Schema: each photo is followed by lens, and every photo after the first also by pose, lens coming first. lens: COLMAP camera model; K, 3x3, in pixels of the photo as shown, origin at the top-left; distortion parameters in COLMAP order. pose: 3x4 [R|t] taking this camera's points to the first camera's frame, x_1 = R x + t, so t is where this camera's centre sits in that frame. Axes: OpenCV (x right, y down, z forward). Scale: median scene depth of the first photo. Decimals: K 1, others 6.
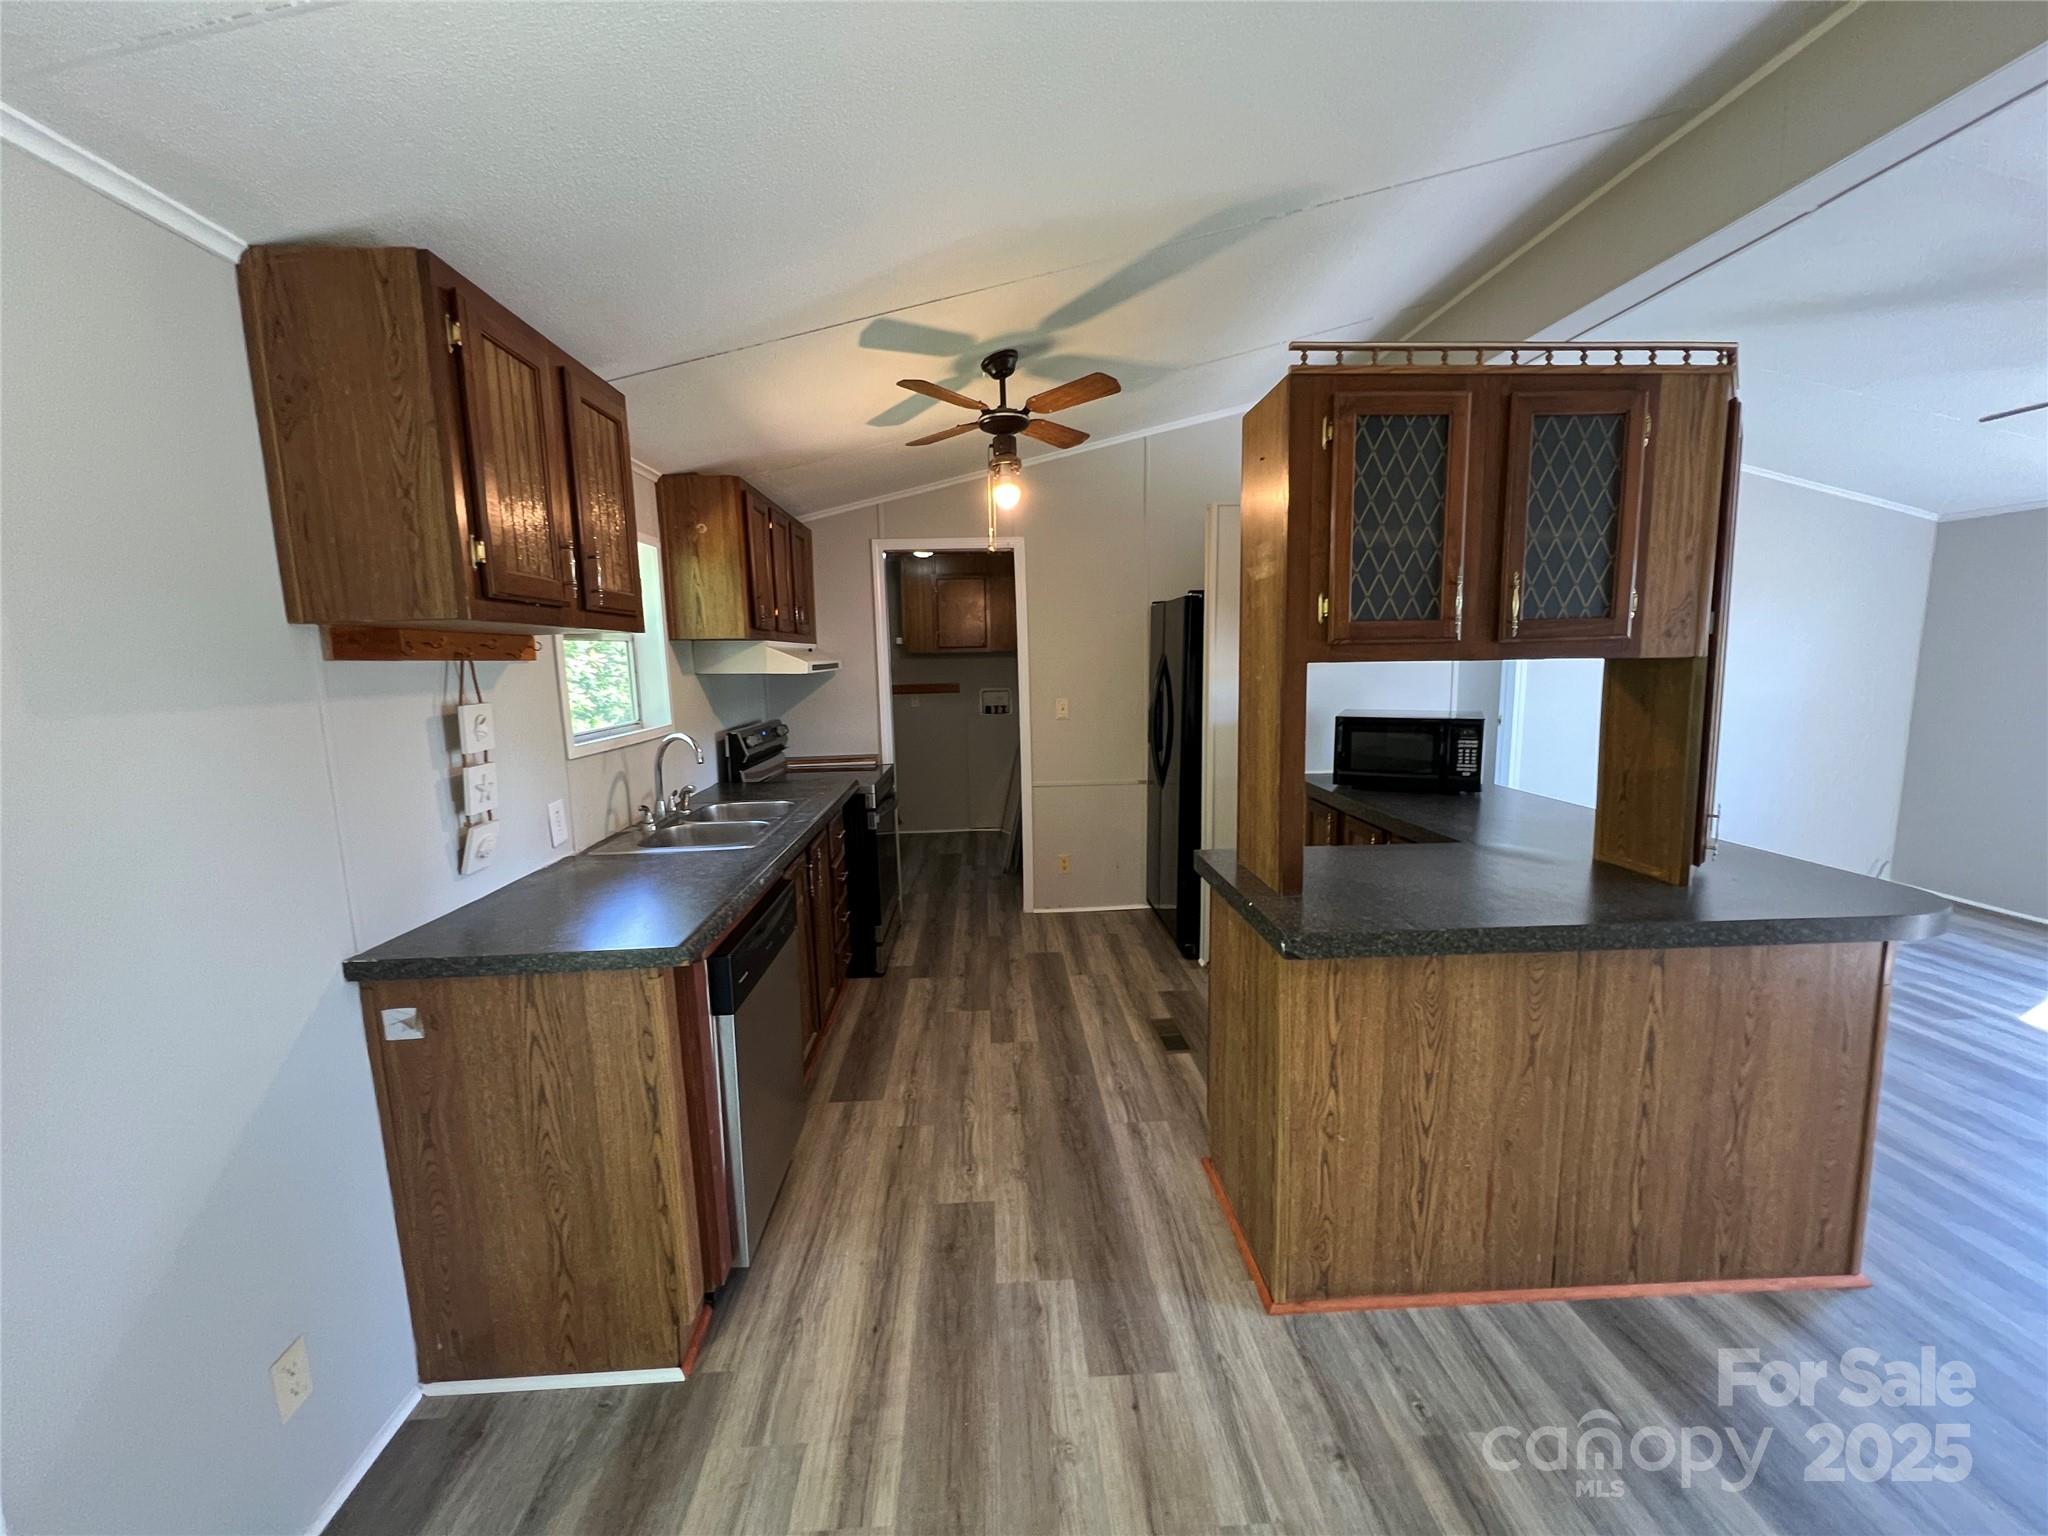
lens RADIAL K [[816.9, 0, 1019.2], [0, 816.9, 768.3], [0, 0, 1]] dist [0.001427, -0.000527]
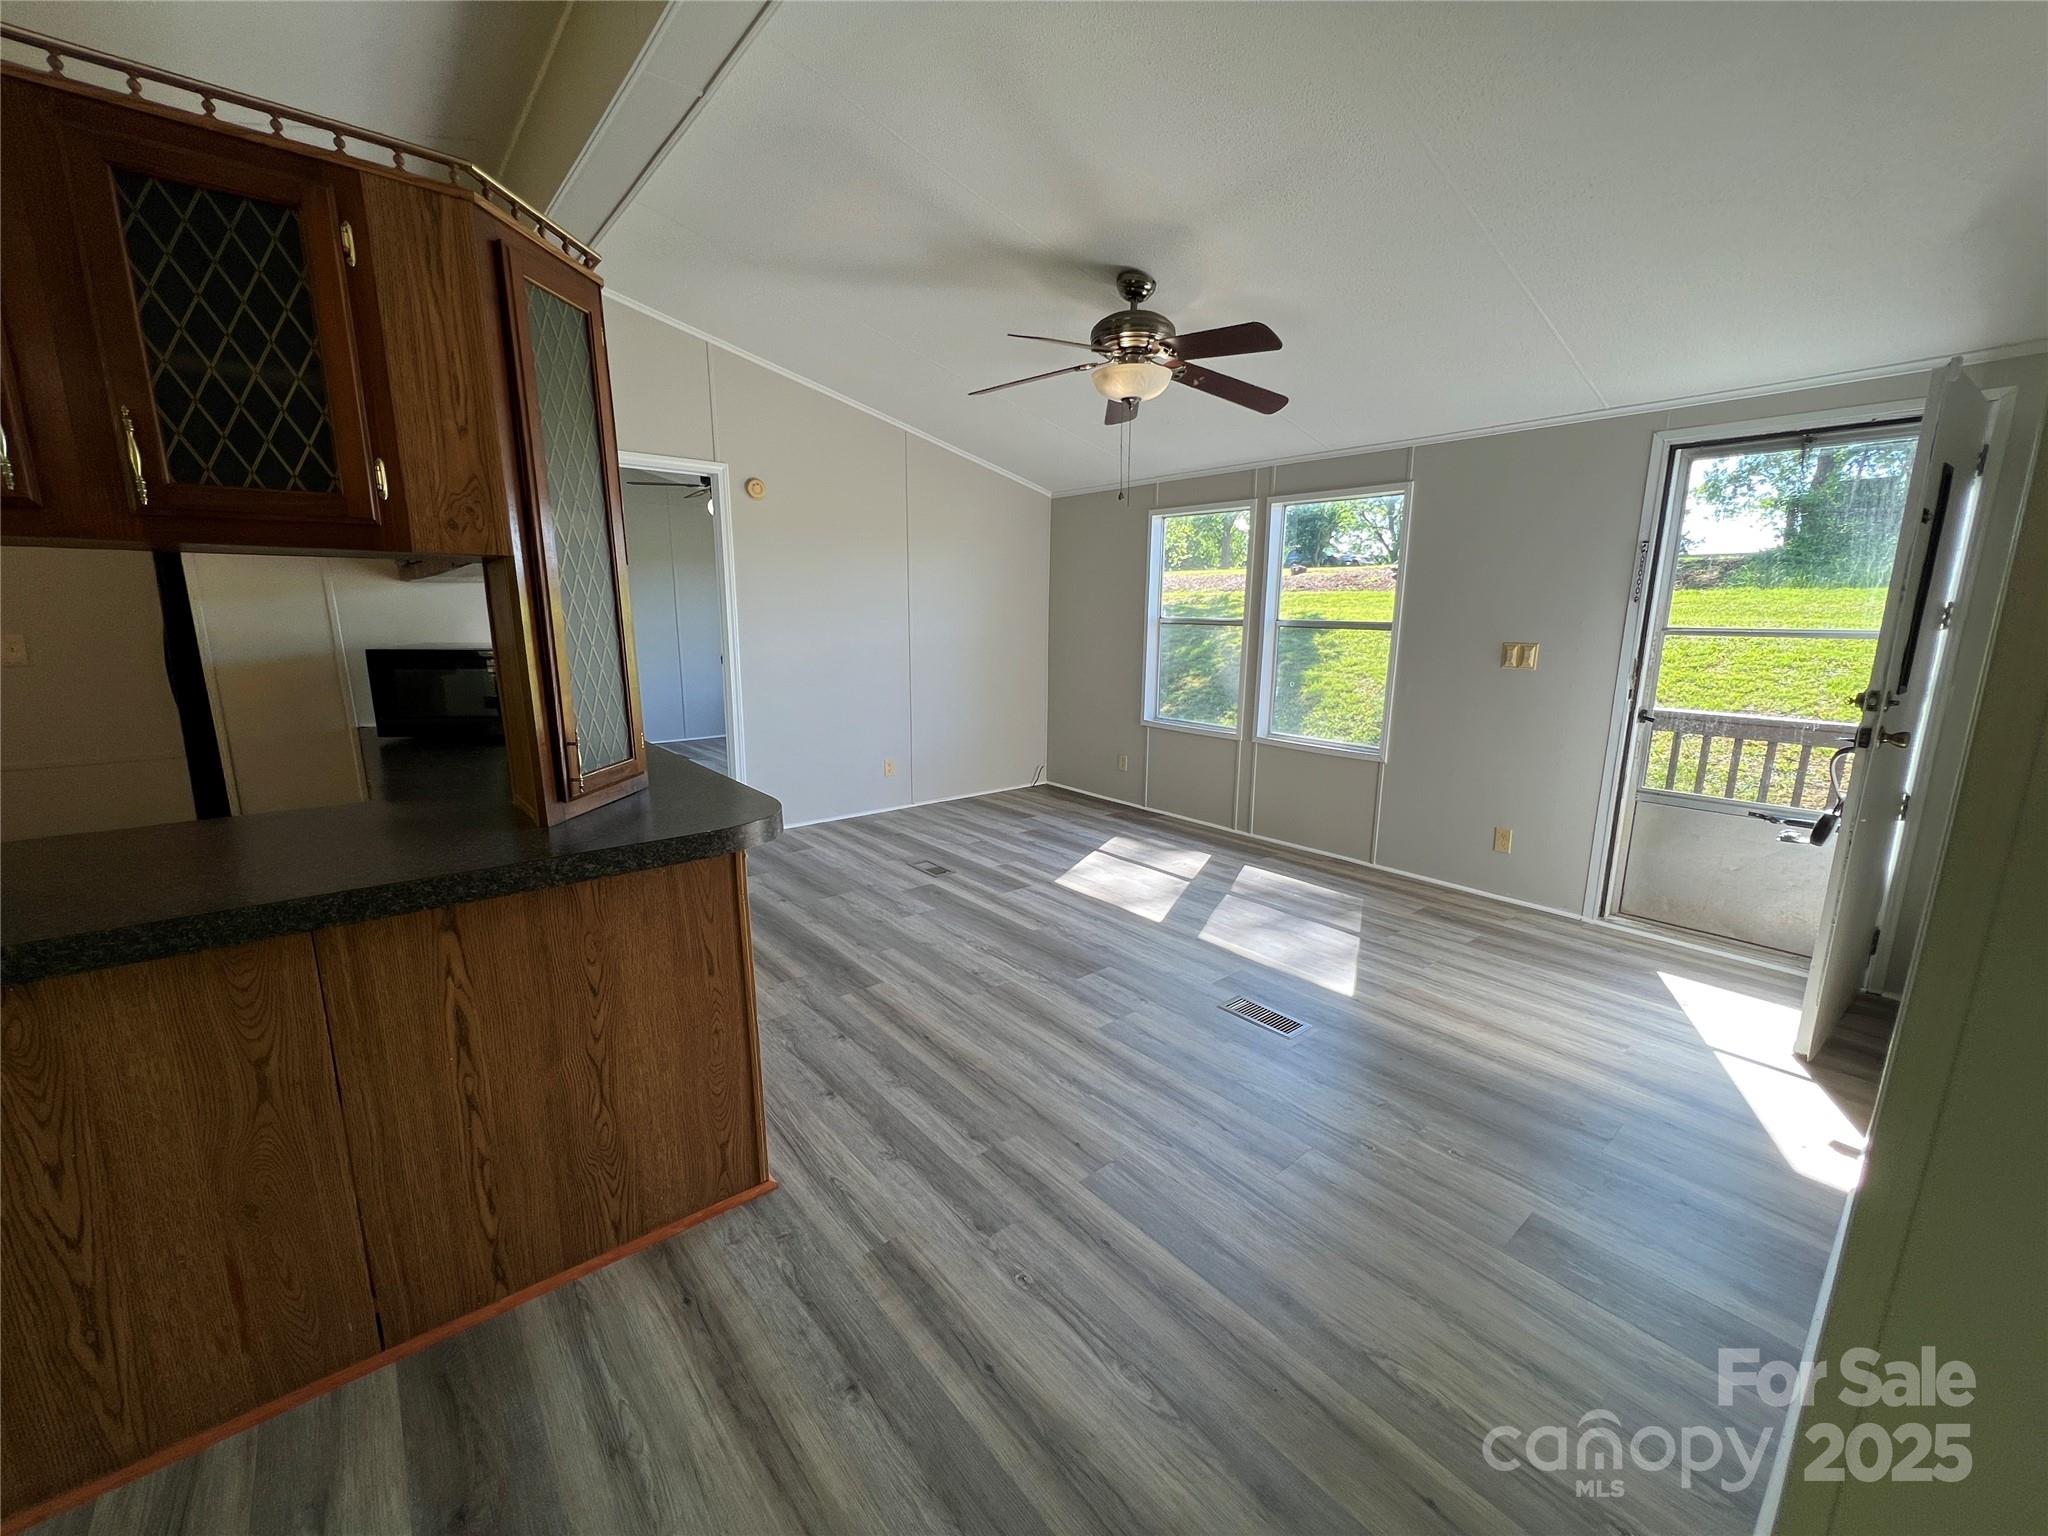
lens RADIAL K [[816.9, 0, 1019.8], [0, 816.9, 768.0], [0, 0, 1]] dist [0.001427, -0.000527]
pose [[0.797668, -0.093140, 0.595861, 0.708743], [0.059748, 0.995346, 0.075602, 0.046644], [-0.600130, -0.024704, 0.799521, 0.006831]]
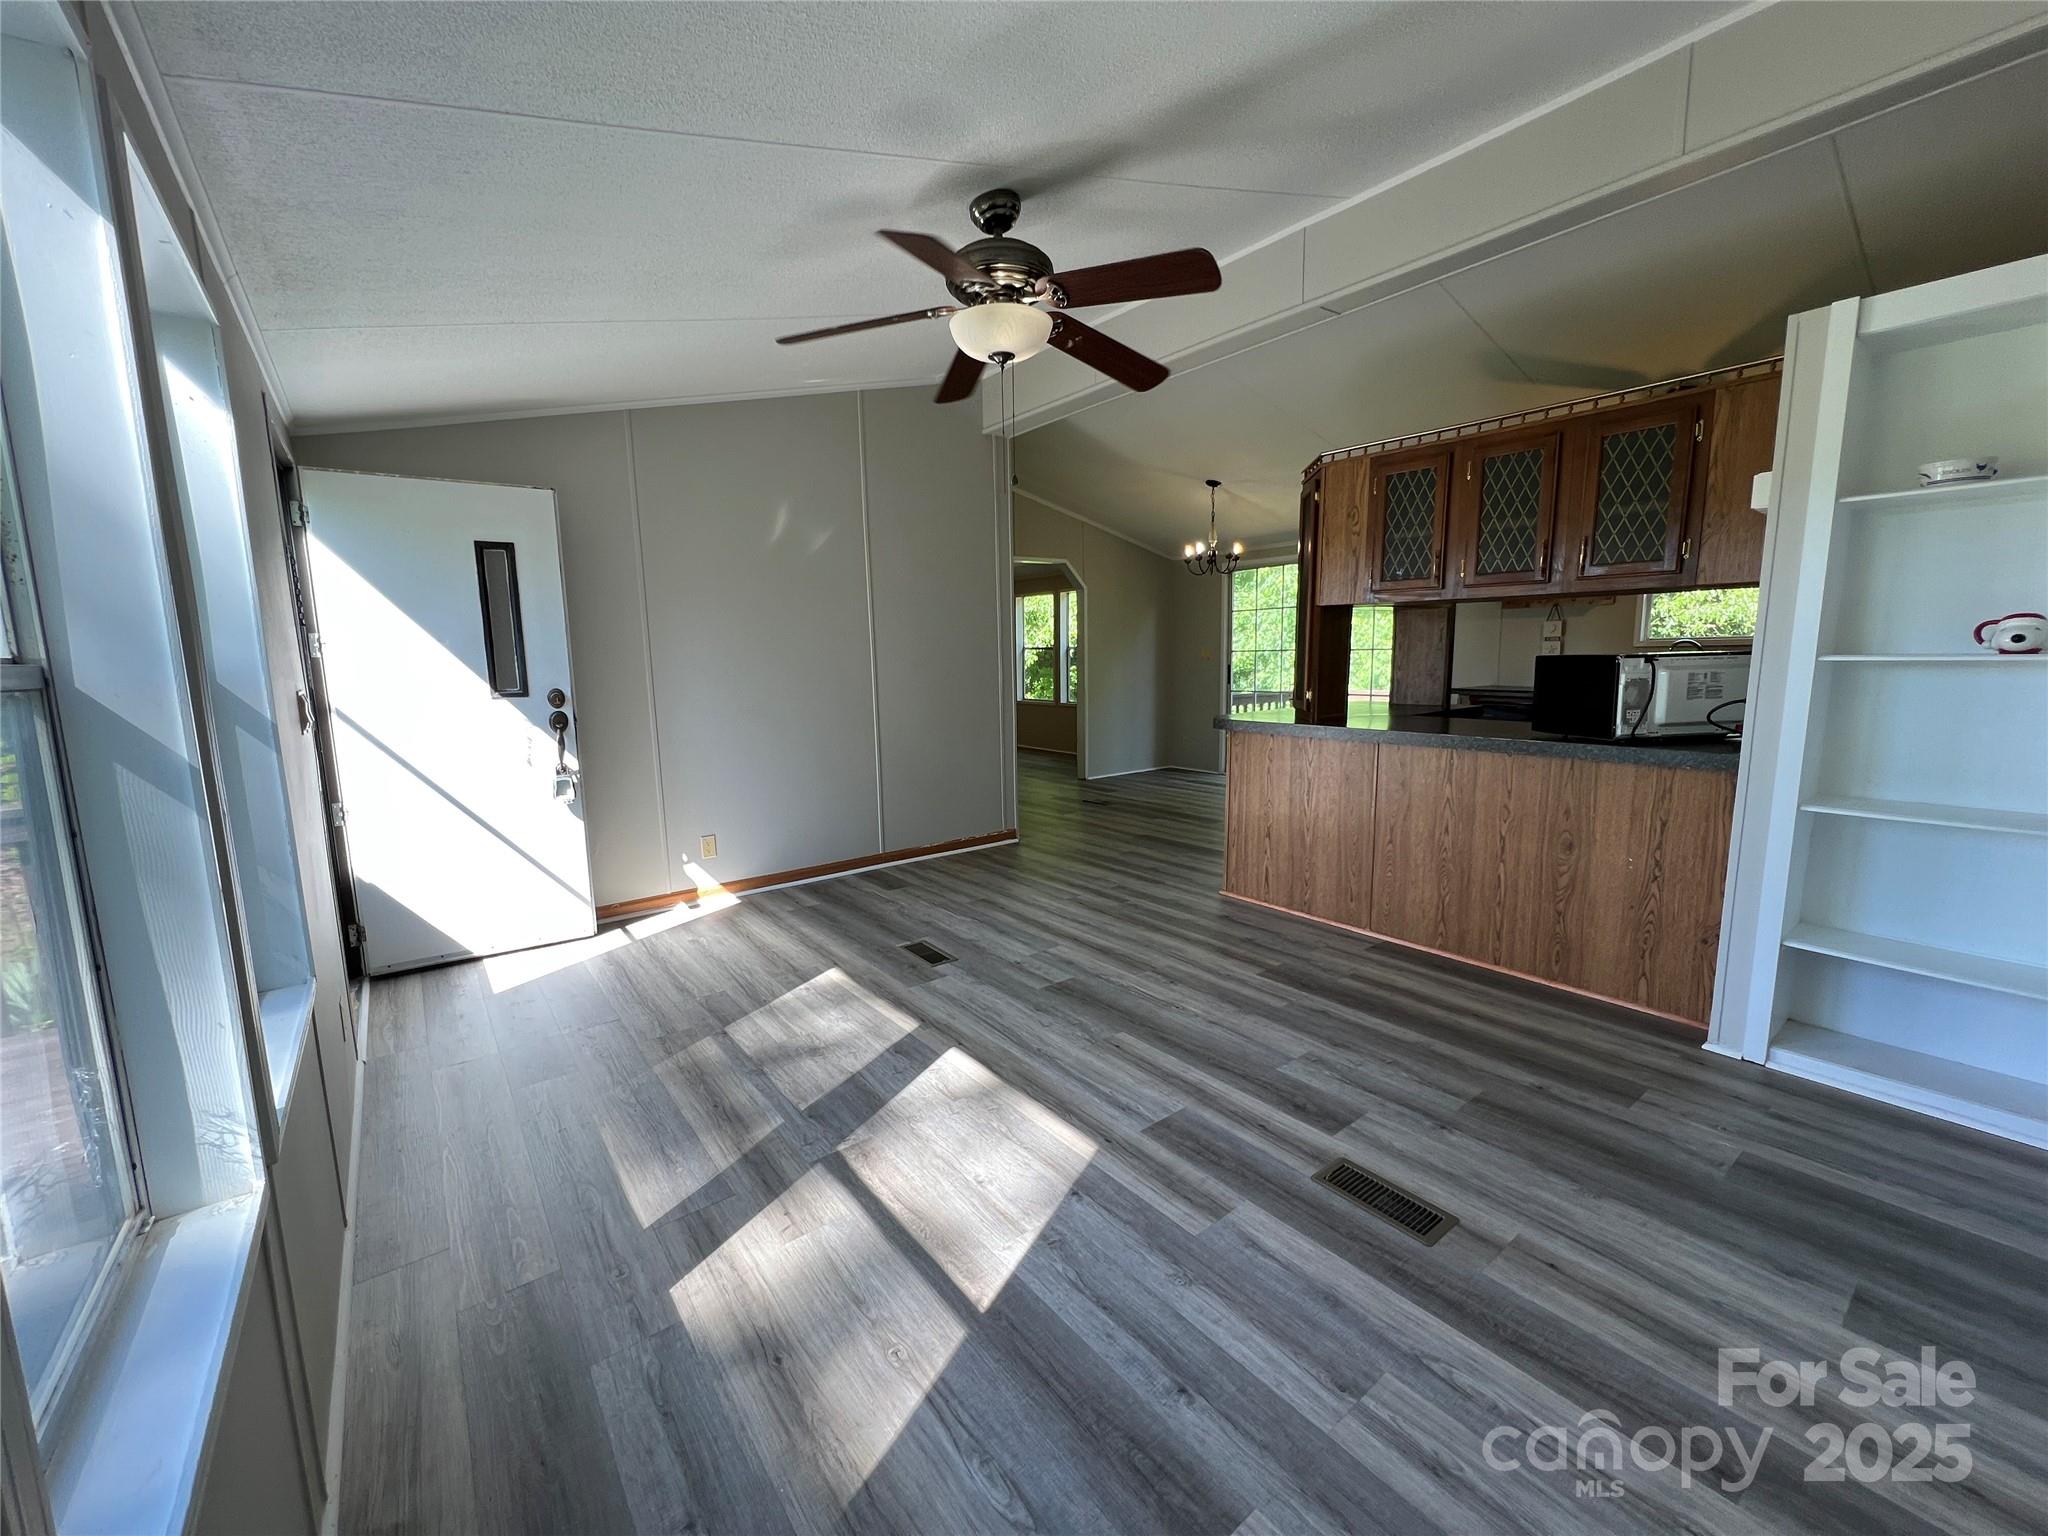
lens RADIAL K [[816.9, 0, 1011.0], [0, 816.9, 768.7], [0, 0, 1]] dist [0.001427, -0.000527]
pose [[-0.825758, 0.118933, -0.551342, 2.673755], [-0.037849, 0.963627, 0.264557, -0.267327], [0.562753, 0.239328, -0.791221, 2.340563]]
